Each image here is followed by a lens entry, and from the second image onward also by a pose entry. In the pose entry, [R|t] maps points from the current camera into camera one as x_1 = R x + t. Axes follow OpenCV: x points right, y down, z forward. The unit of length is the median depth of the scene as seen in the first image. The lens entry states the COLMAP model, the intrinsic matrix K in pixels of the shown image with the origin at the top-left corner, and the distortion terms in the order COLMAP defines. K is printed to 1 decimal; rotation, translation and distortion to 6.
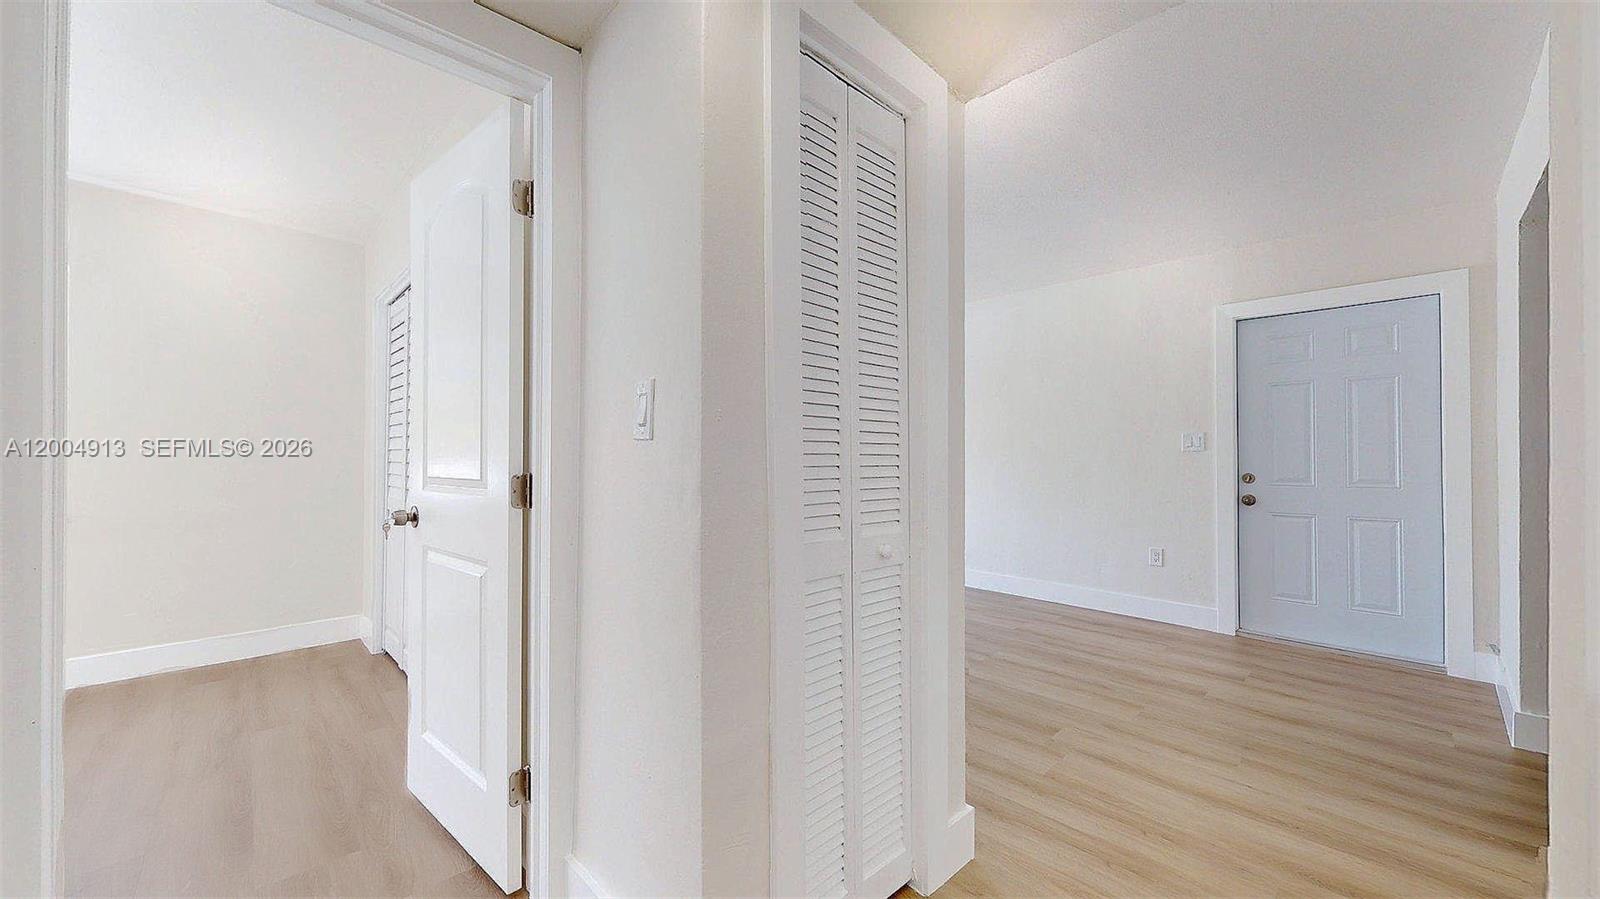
lens RADIAL K [[586.0, 0, 799.8], [0, 586.0, 448.4], [0, 0, 1]] dist [0.006930, 0.000405]
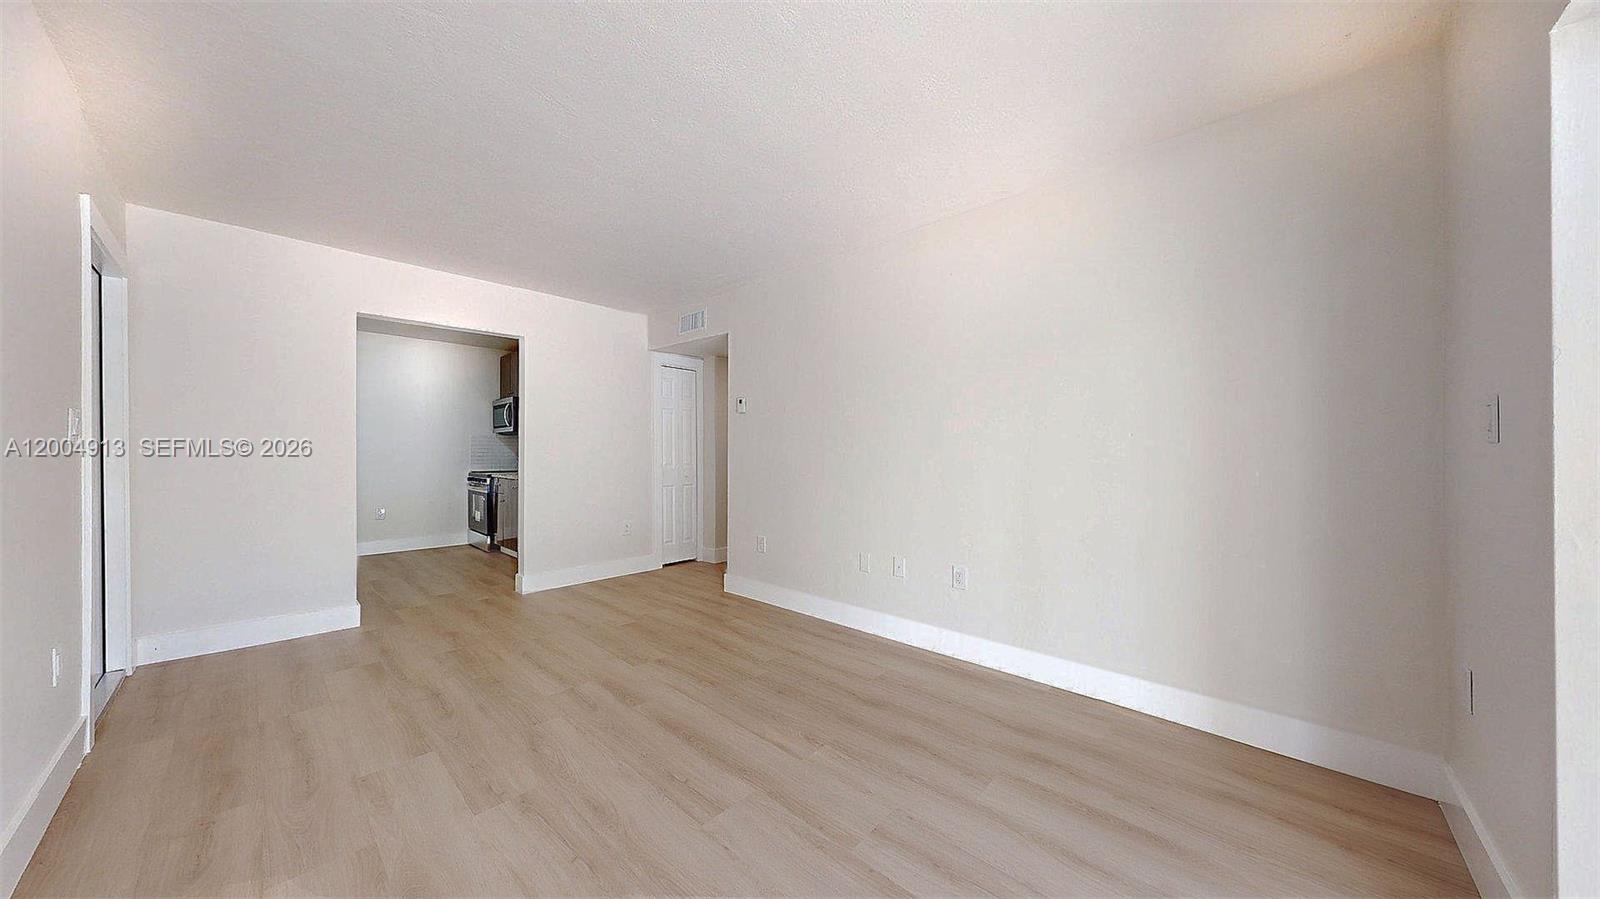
lens RADIAL K [[504.6, 0, 800.4], [0, 504.6, 451.9], [0, 0, 1]] dist [0.006124, -0.000262]
pose [[-0.998228, -0.003901, -0.059369, 0.036038], [-0.003219, 0.999928, -0.011577, 0.018208], [0.059410, -0.011366, -0.998169, 1.758232]]
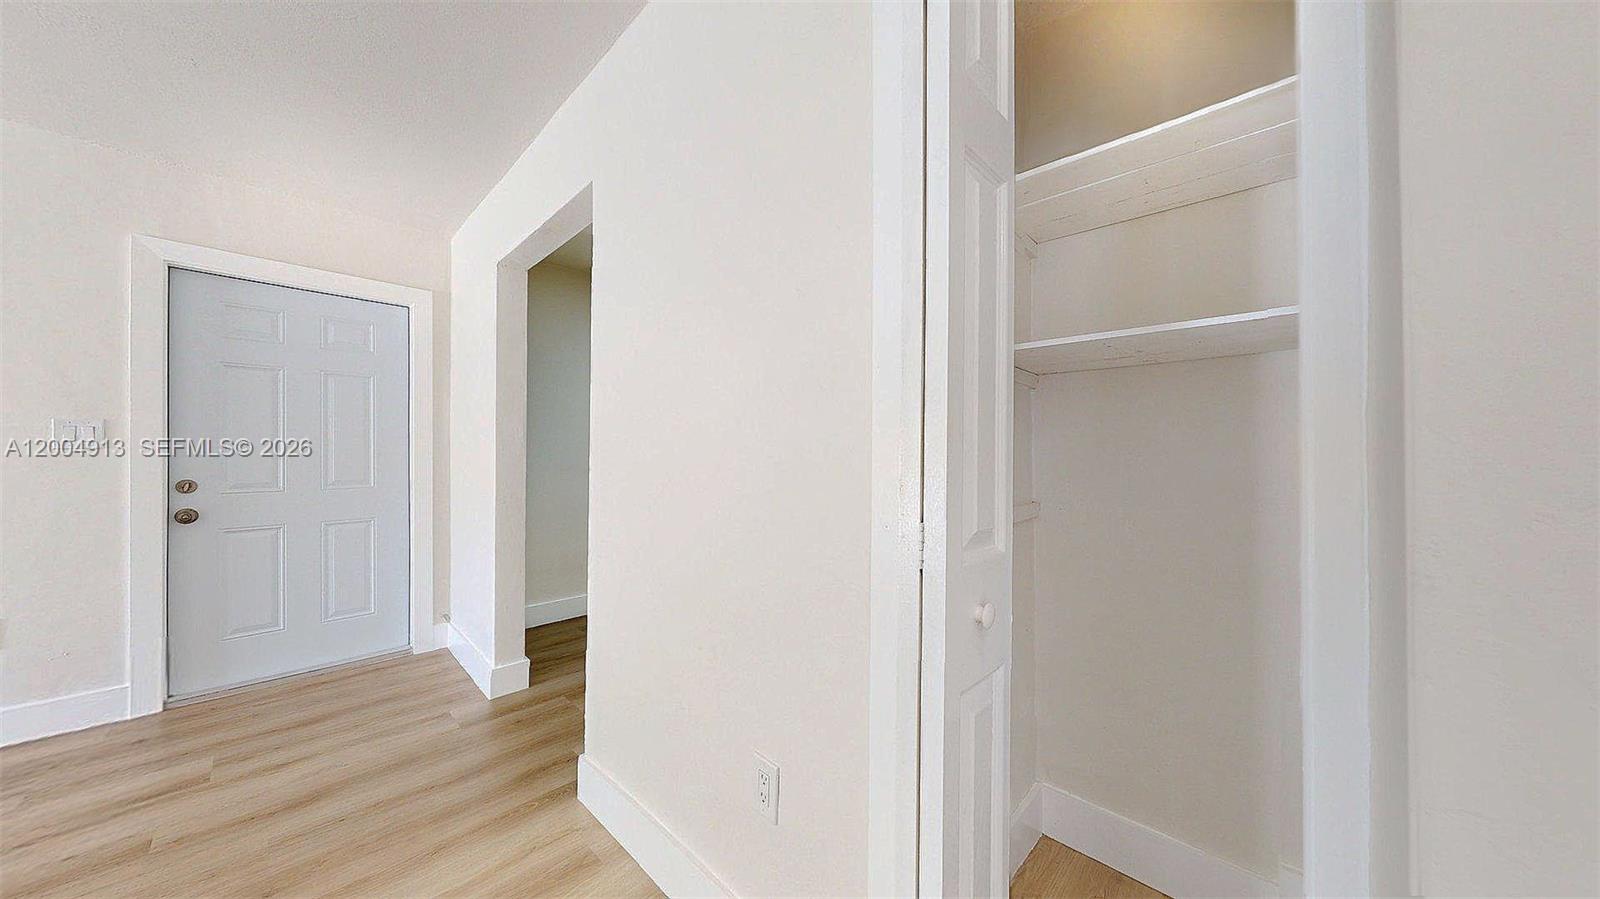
lens RADIAL K [[504.6, 0, 803.4], [0, 504.6, 454.1], [0, 0, 1]] dist [0.006124, -0.000262]
pose [[-0.041417, 0.000378, 0.999142, 0.108417], [-0.013035, 0.999915, -0.000918, 0.001079], [-0.999057, -0.013062, -0.041409, 0.288940]]
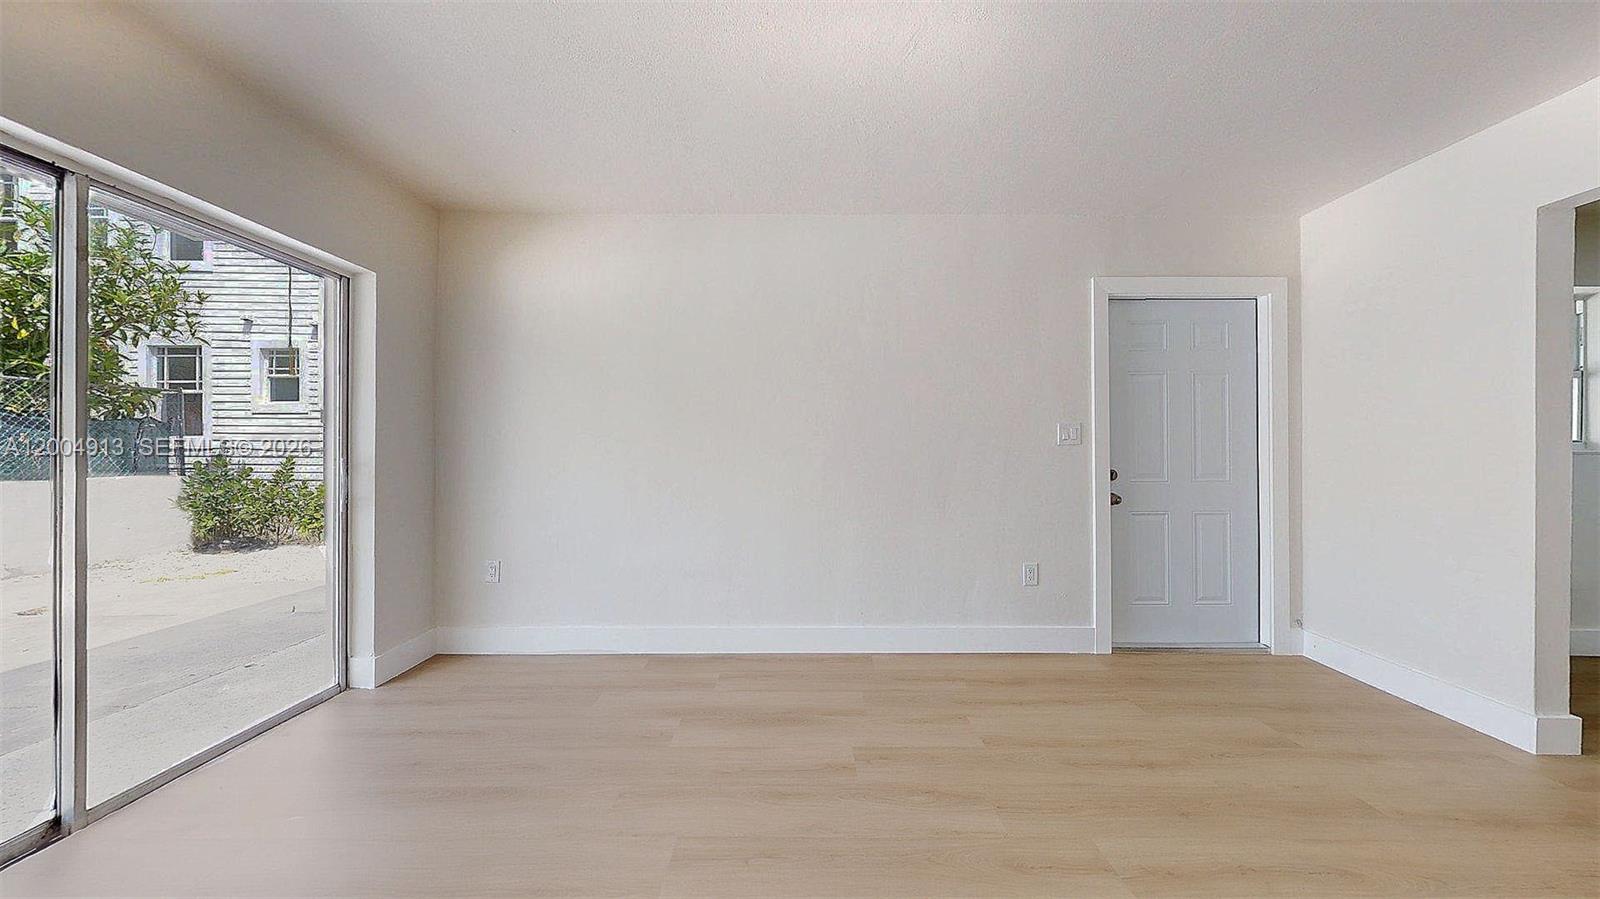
lens RADIAL K [[504.6, 0, 799.5], [0, 504.6, 452.8], [0, 0, 1]] dist [0.006124, -0.000262]
pose [[0.689237, -0.003793, 0.724526, -0.149562], [-0.006830, 0.999908, 0.011731, 0.011662], [-0.724504, -0.013034, 0.689148, 0.907159]]
